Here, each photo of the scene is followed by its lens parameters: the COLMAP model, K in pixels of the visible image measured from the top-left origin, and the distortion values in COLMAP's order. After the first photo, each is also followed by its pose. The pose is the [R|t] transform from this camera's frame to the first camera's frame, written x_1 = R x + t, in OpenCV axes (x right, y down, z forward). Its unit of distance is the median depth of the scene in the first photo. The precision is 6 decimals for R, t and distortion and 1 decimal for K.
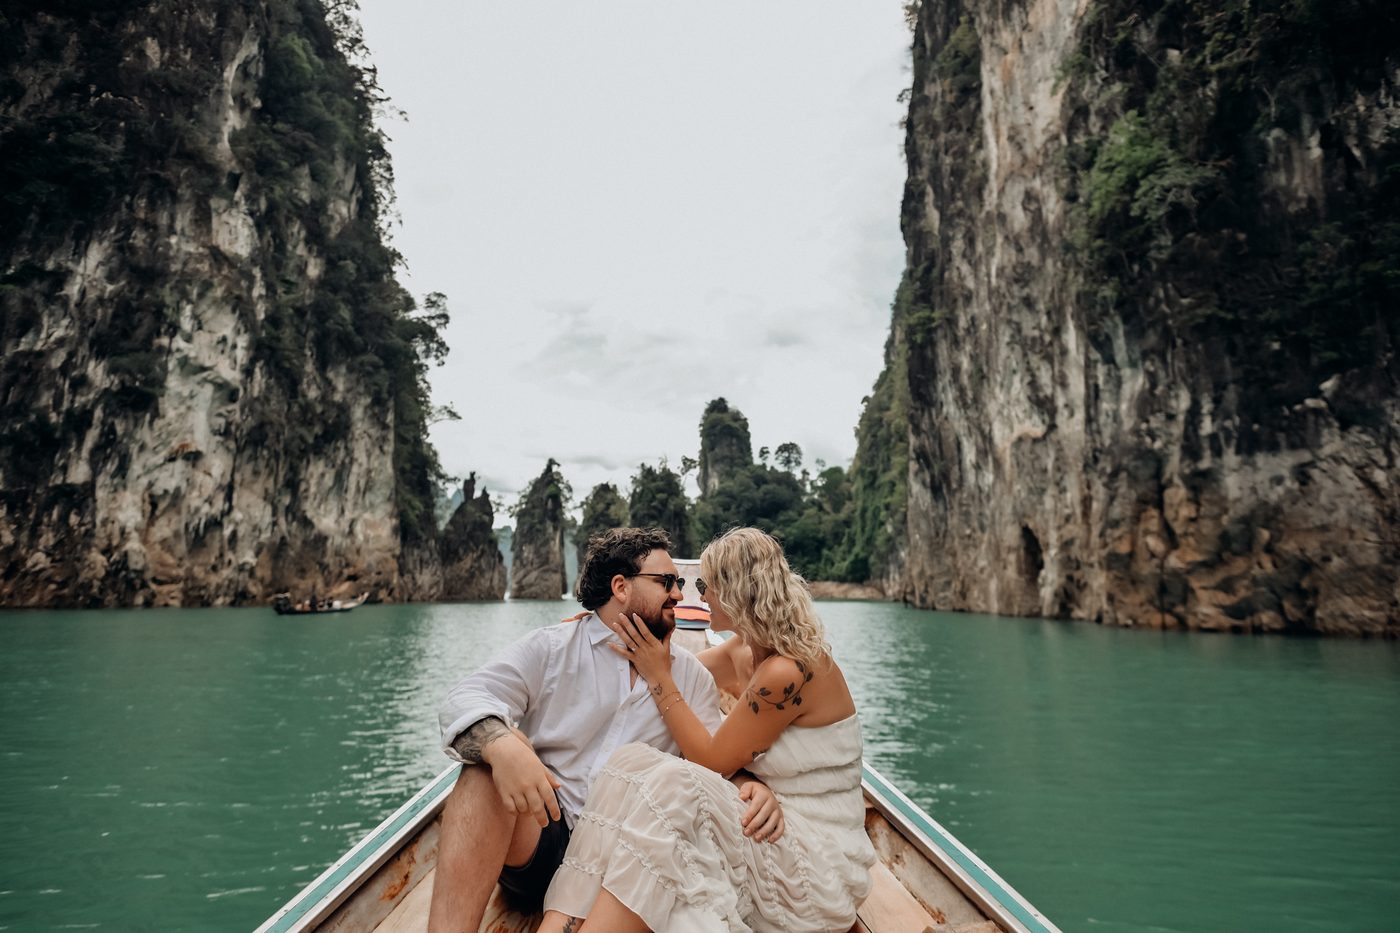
lens RADIAL K [[1086.5, 0, 681.2], [0, 1086.5, 466.9], [0, 0, 1]] dist [-0.000789, -0.001131]
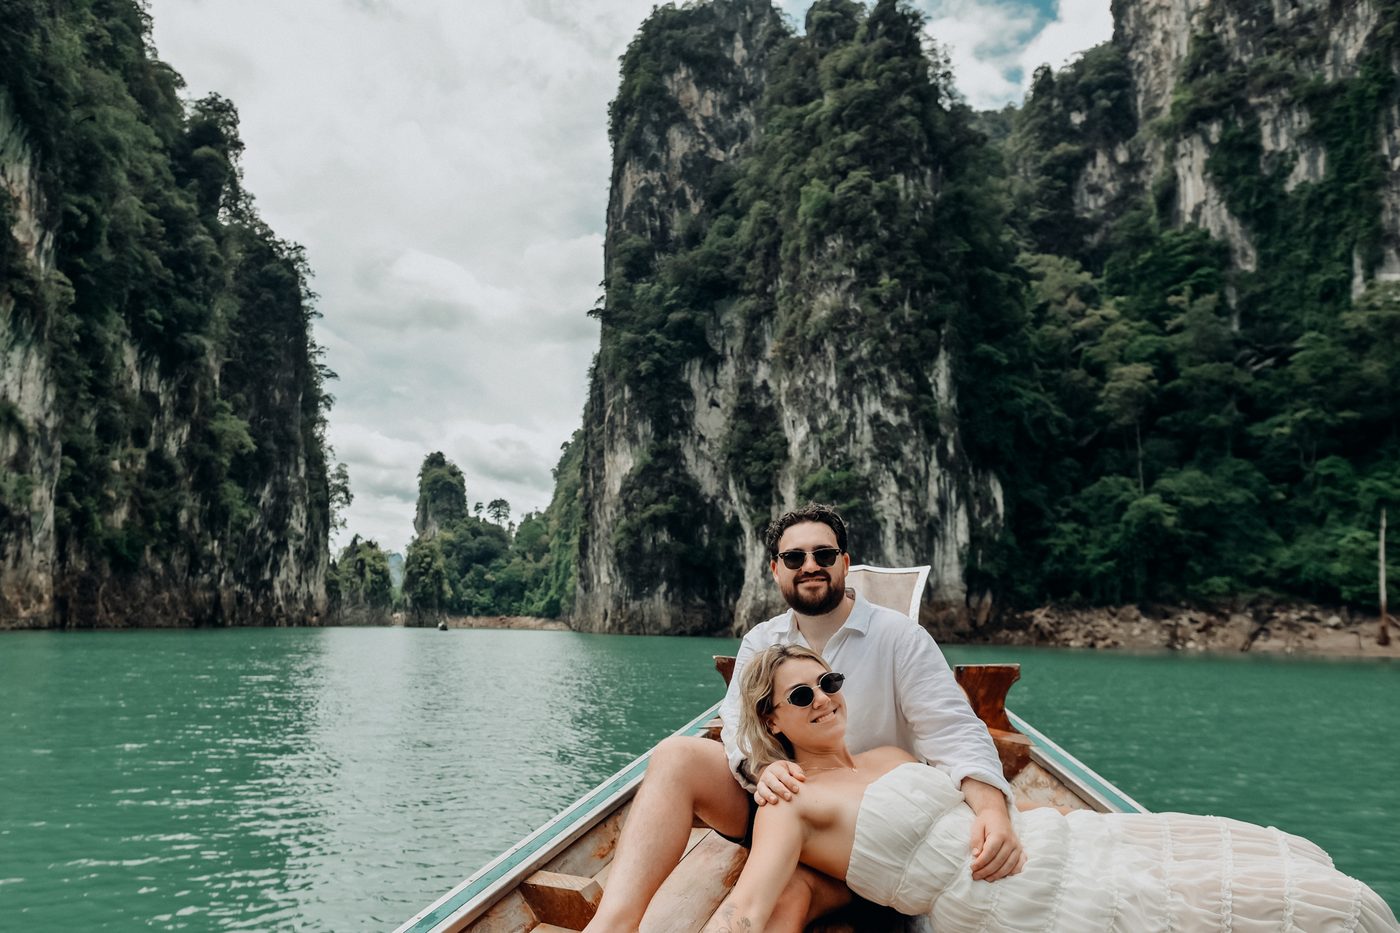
lens RADIAL K [[1086.5, 0, 681.2], [0, 1086.5, 466.9], [0, 0, 1]] dist [-0.000789, -0.001131]
pose [[0.960557, 0.057152, 0.272148, -0.055116], [-0.049184, 0.998140, -0.036014, -0.036685], [-0.273700, 0.021208, 0.961581, -0.315497]]
